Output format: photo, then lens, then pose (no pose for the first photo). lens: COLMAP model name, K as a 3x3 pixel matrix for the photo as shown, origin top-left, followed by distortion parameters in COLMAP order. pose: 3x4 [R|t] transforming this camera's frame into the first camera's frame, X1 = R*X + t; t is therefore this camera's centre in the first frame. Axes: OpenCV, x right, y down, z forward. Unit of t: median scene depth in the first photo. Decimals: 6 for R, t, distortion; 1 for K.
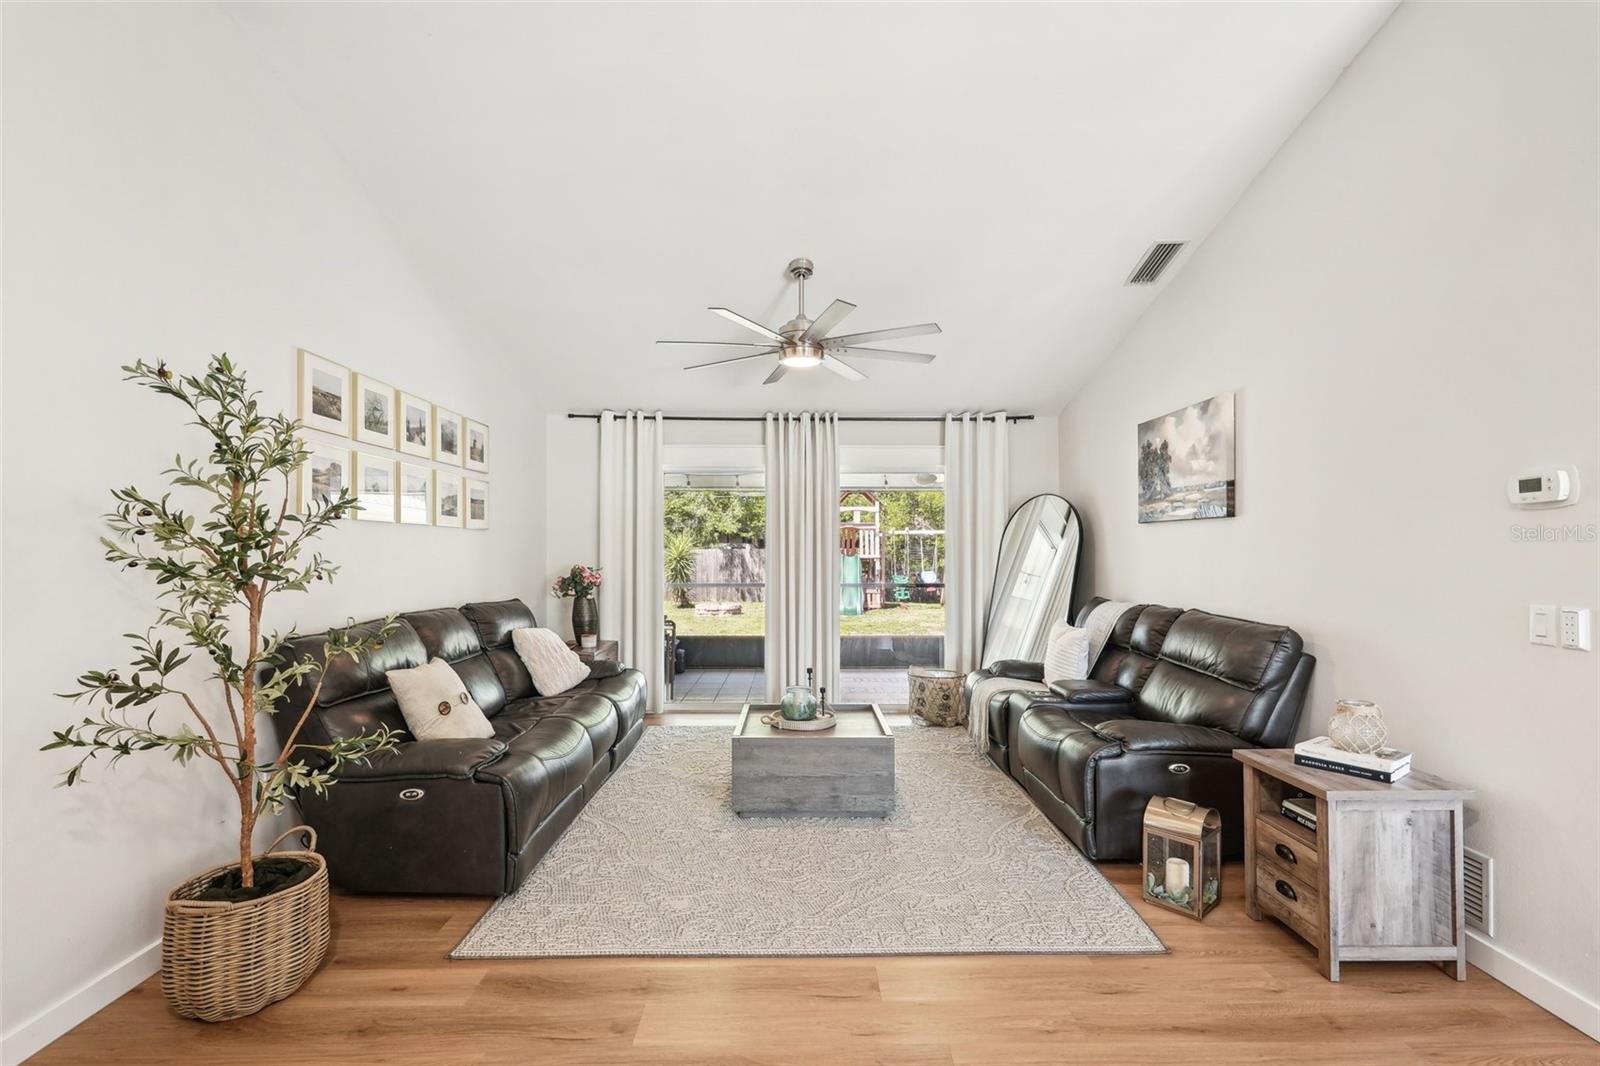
lens RADIAL K [[719.4, 0, 787.2], [0, 719.4, 538.3], [0, 0, 1]] dist [-0.012379, 0.006600]
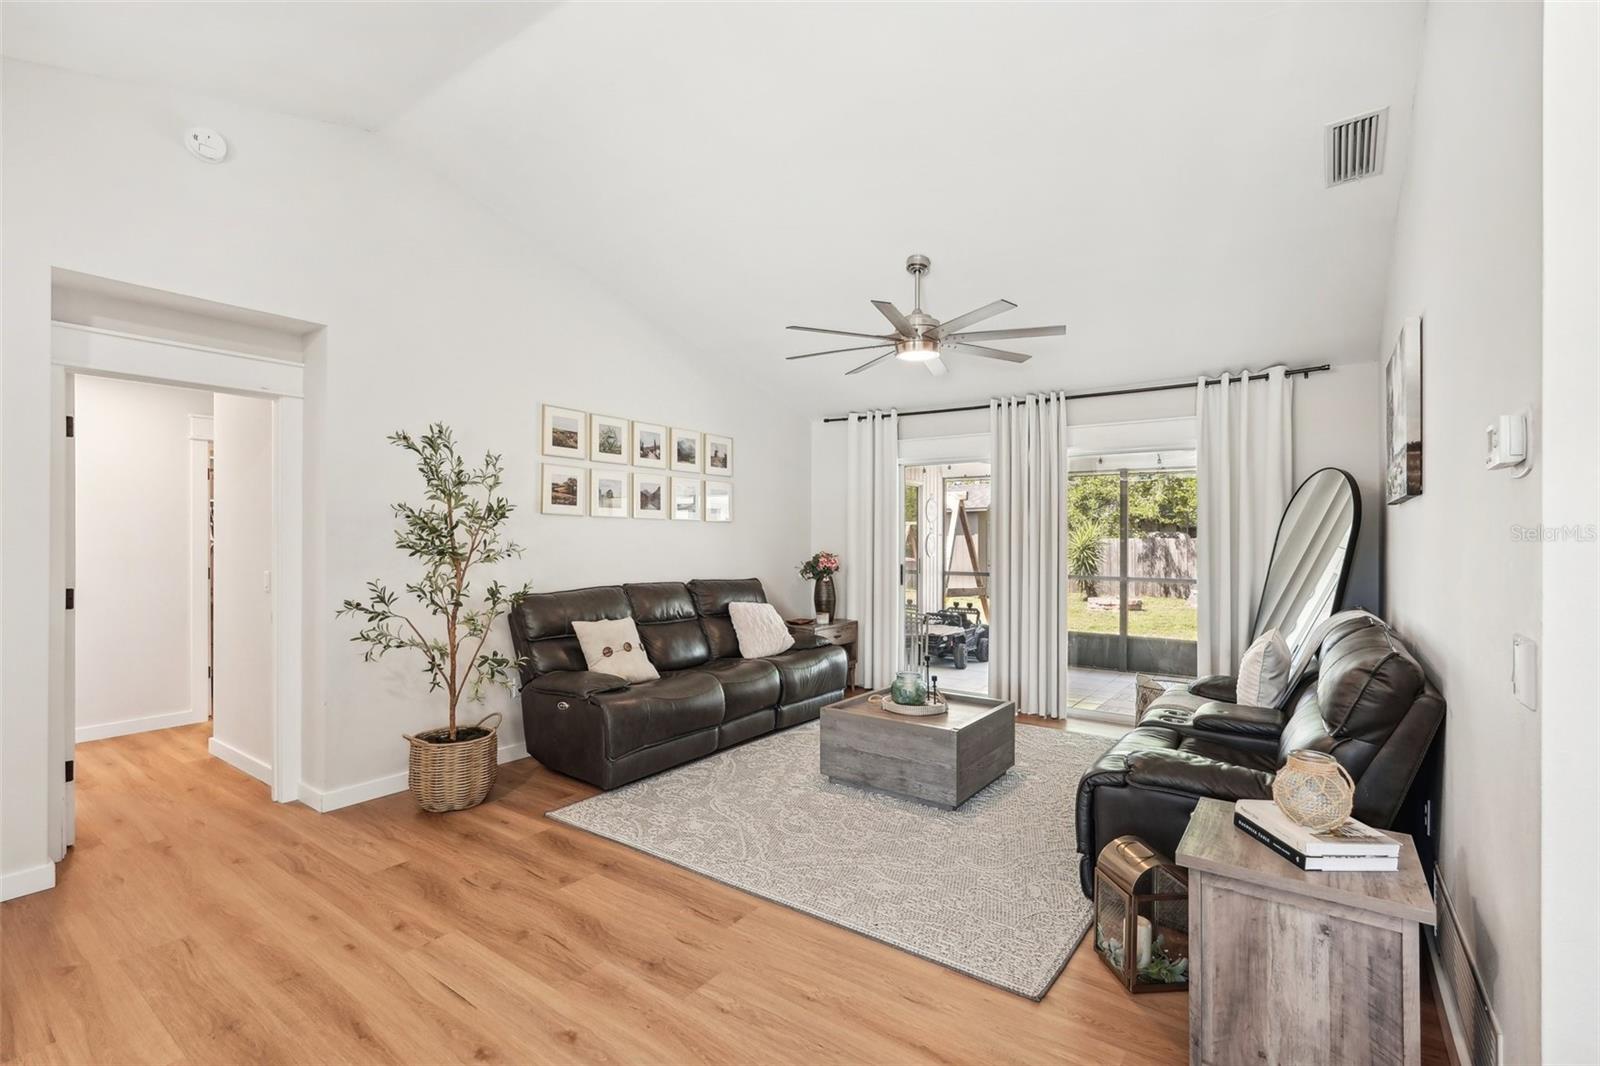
lens RADIAL K [[719.4, 0, 784.0], [0, 719.4, 524.0], [0, 0, 1]] dist [-0.012379, 0.006600]
pose [[0.802819, -0.007040, -0.596182, 0.545706], [0.004894, 0.999974, -0.005217, -0.001178], [0.596203, 0.001270, 0.802833, 0.074351]]
